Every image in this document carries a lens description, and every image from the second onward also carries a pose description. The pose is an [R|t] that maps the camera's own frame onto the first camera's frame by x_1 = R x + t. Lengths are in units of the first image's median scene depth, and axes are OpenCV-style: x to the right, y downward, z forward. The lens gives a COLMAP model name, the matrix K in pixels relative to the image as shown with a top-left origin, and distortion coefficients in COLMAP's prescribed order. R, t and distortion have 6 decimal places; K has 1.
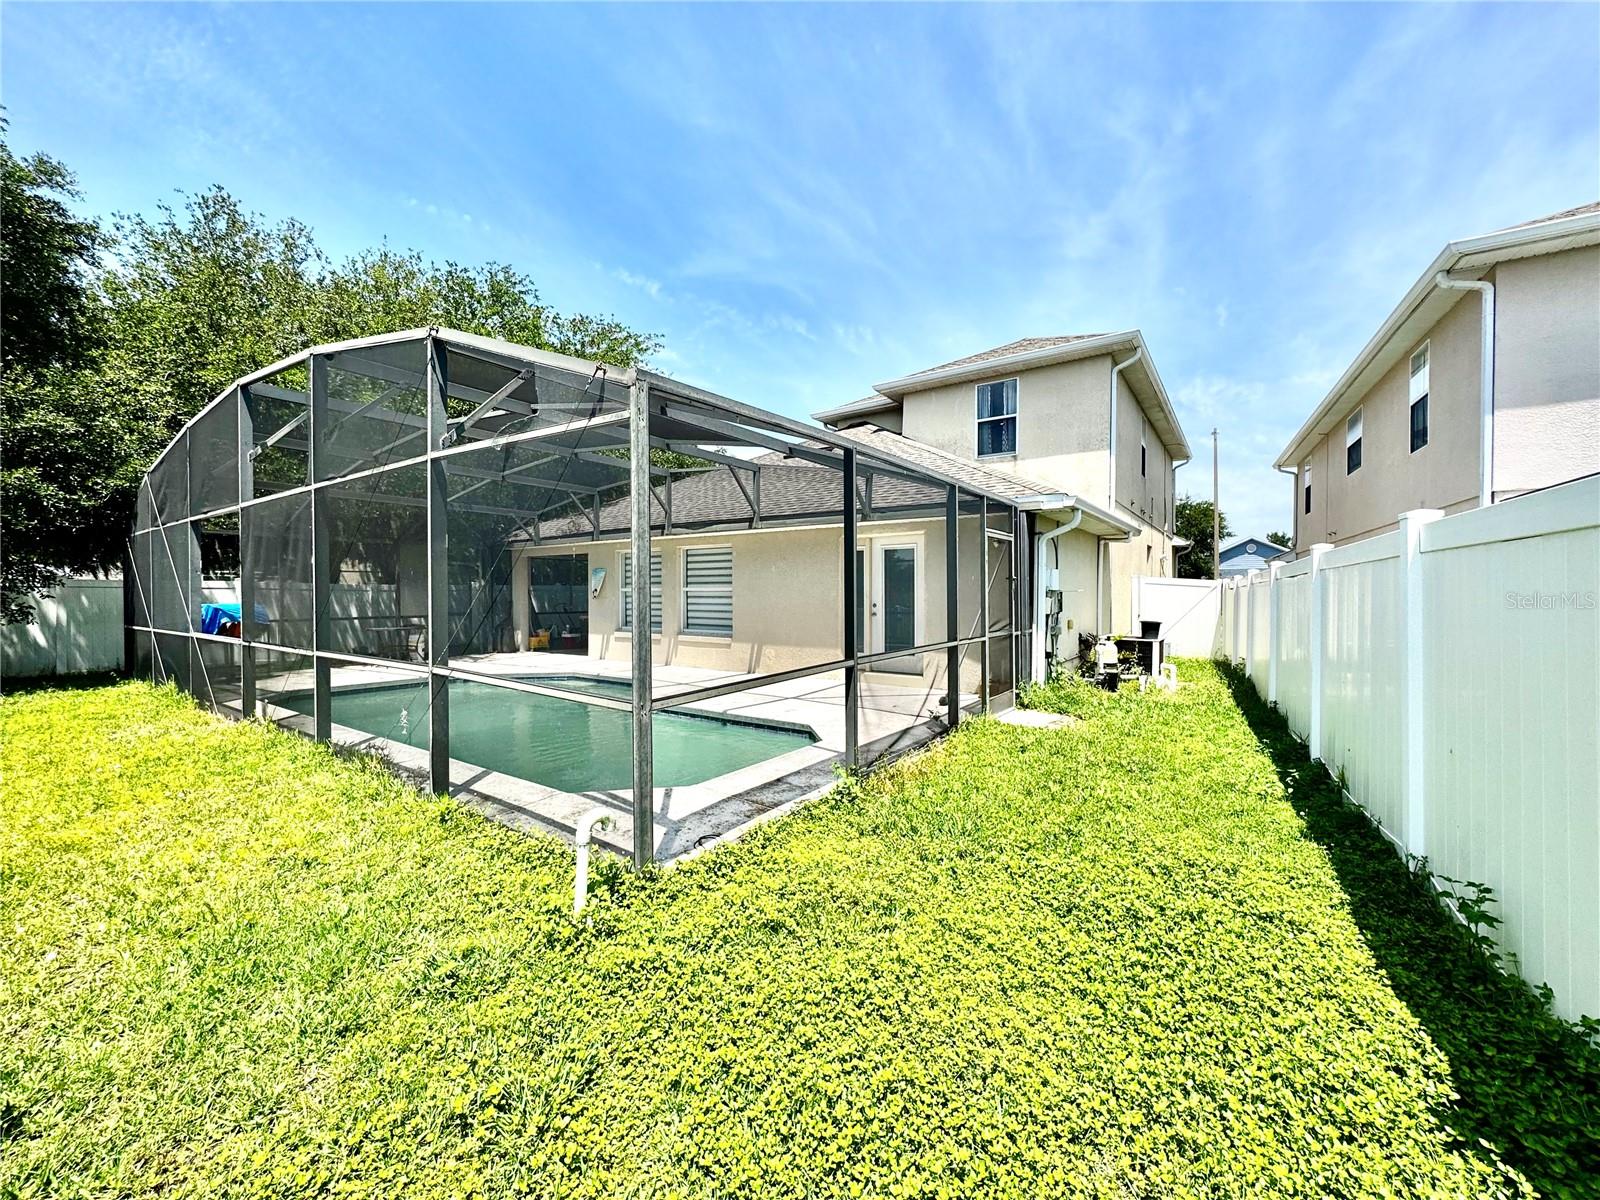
lens RADIAL K [[641.2, 0, 795.5], [0, 641.2, 603.9], [0, 0, 1]] dist [-0.000523, 0.000258]
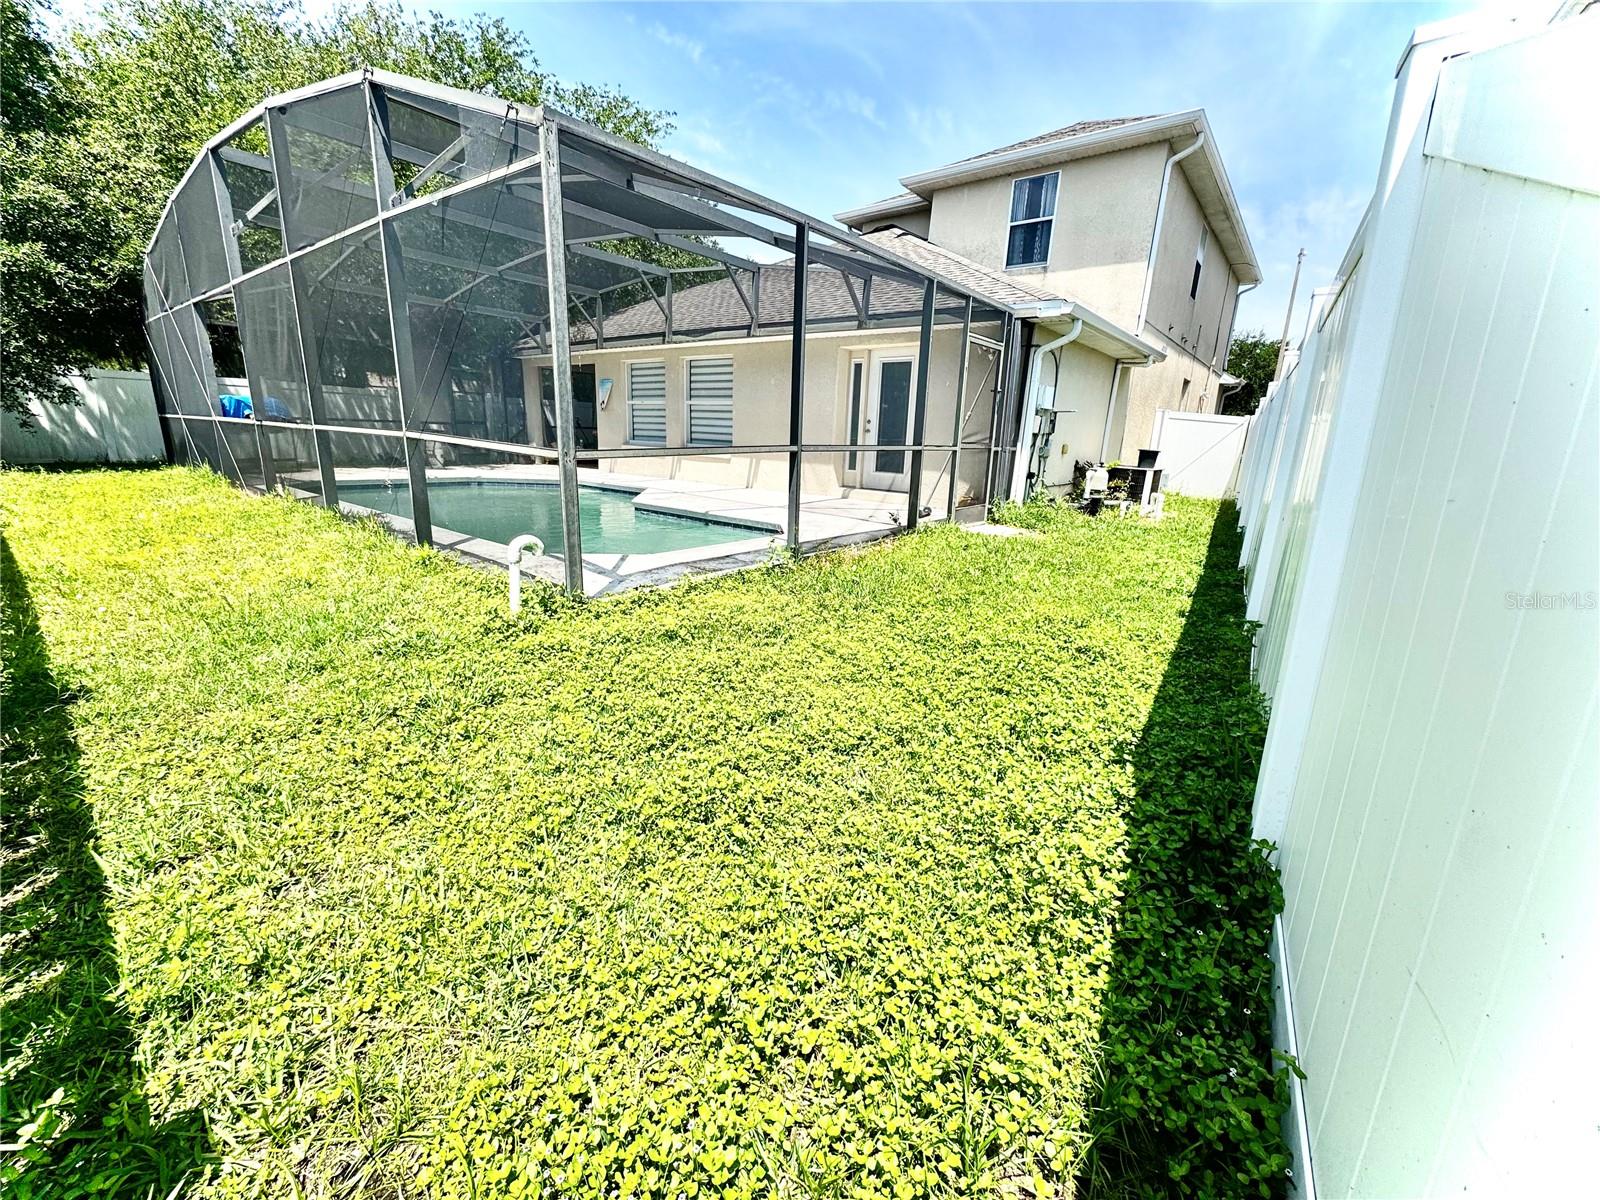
lens RADIAL K [[641.2, 0, 795.5], [0, 641.2, 603.9], [0, 0, 1]] dist [-0.000523, 0.000258]
pose [[0.997490, 0.052567, -0.047445, 0.110564], [-0.039524, 0.969242, 0.242916, 0.060524], [0.058755, -0.240430, 0.968886, -0.063821]]
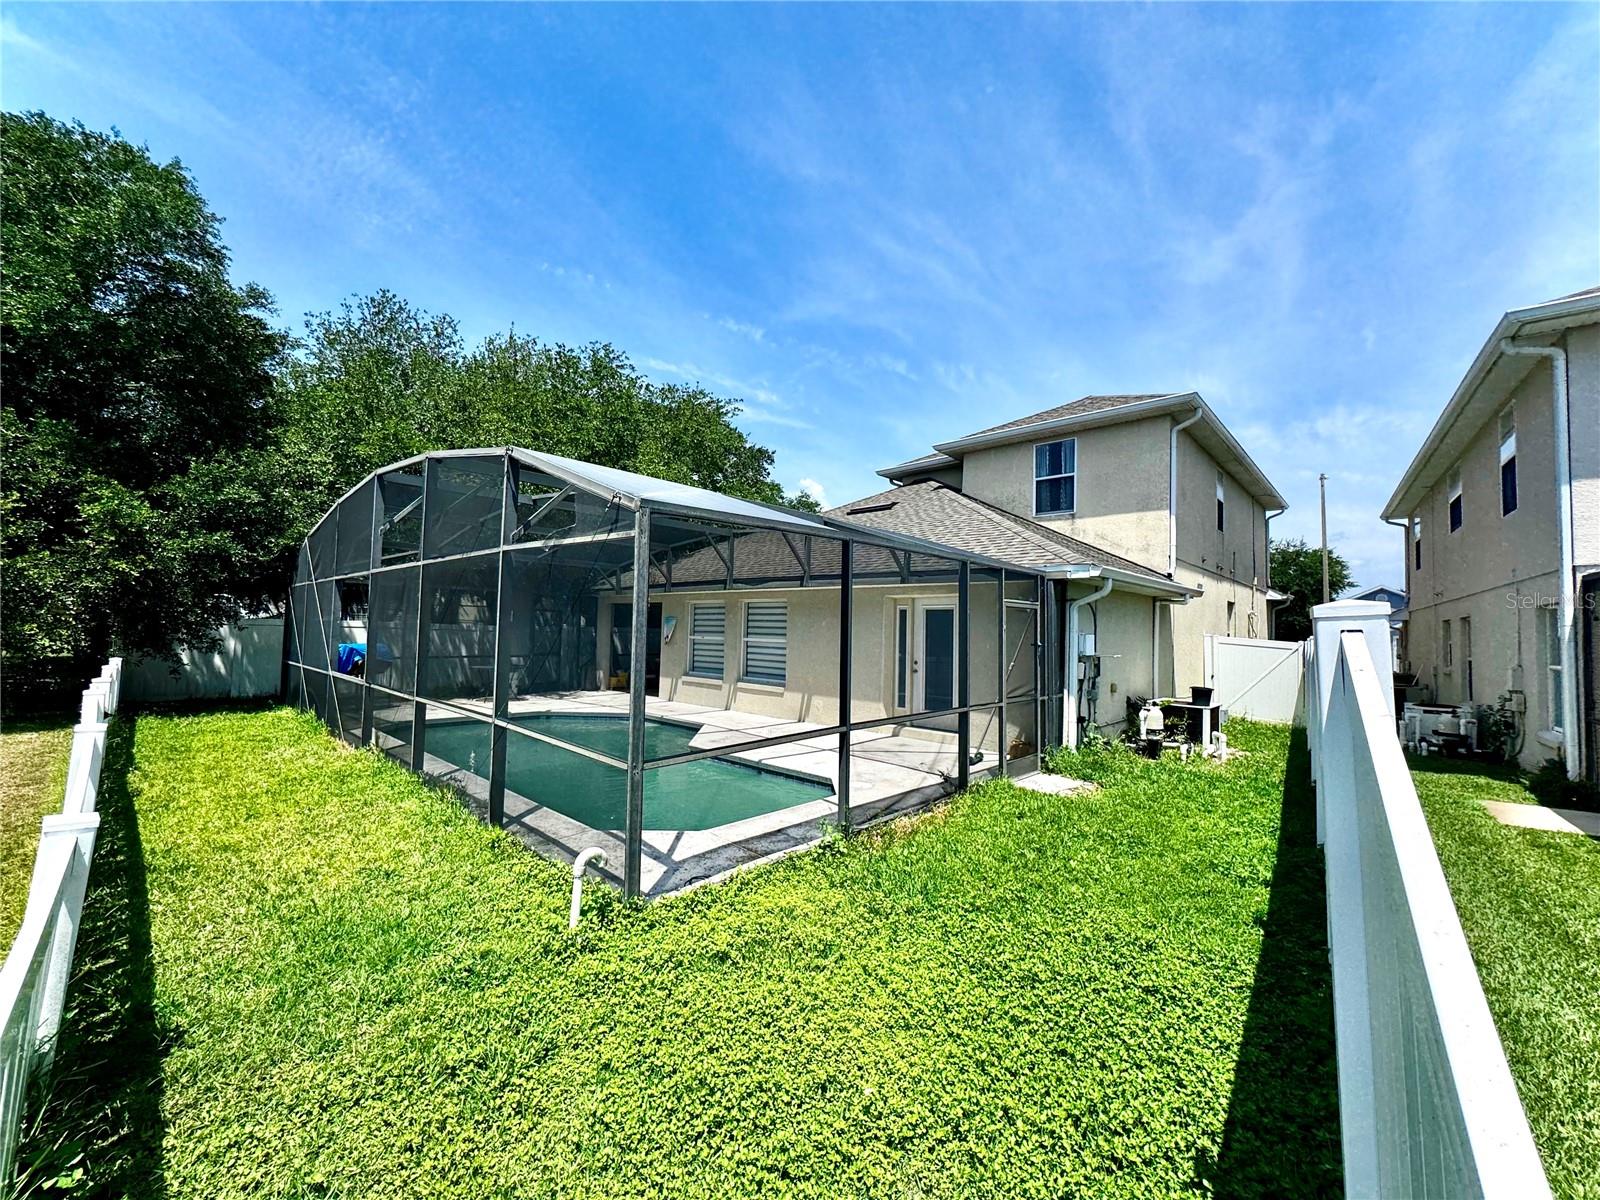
lens RADIAL K [[641.1, 0, 795.8], [0, 641.1, 602.2], [0, 0, 1]] dist [0.000513, -0.000008]
pose [[0.990046, 0.018285, -0.139553, 0.113777], [-0.026799, 0.997876, -0.059376, -0.044246], [0.138171, 0.062524, 0.988433, -0.099022]]
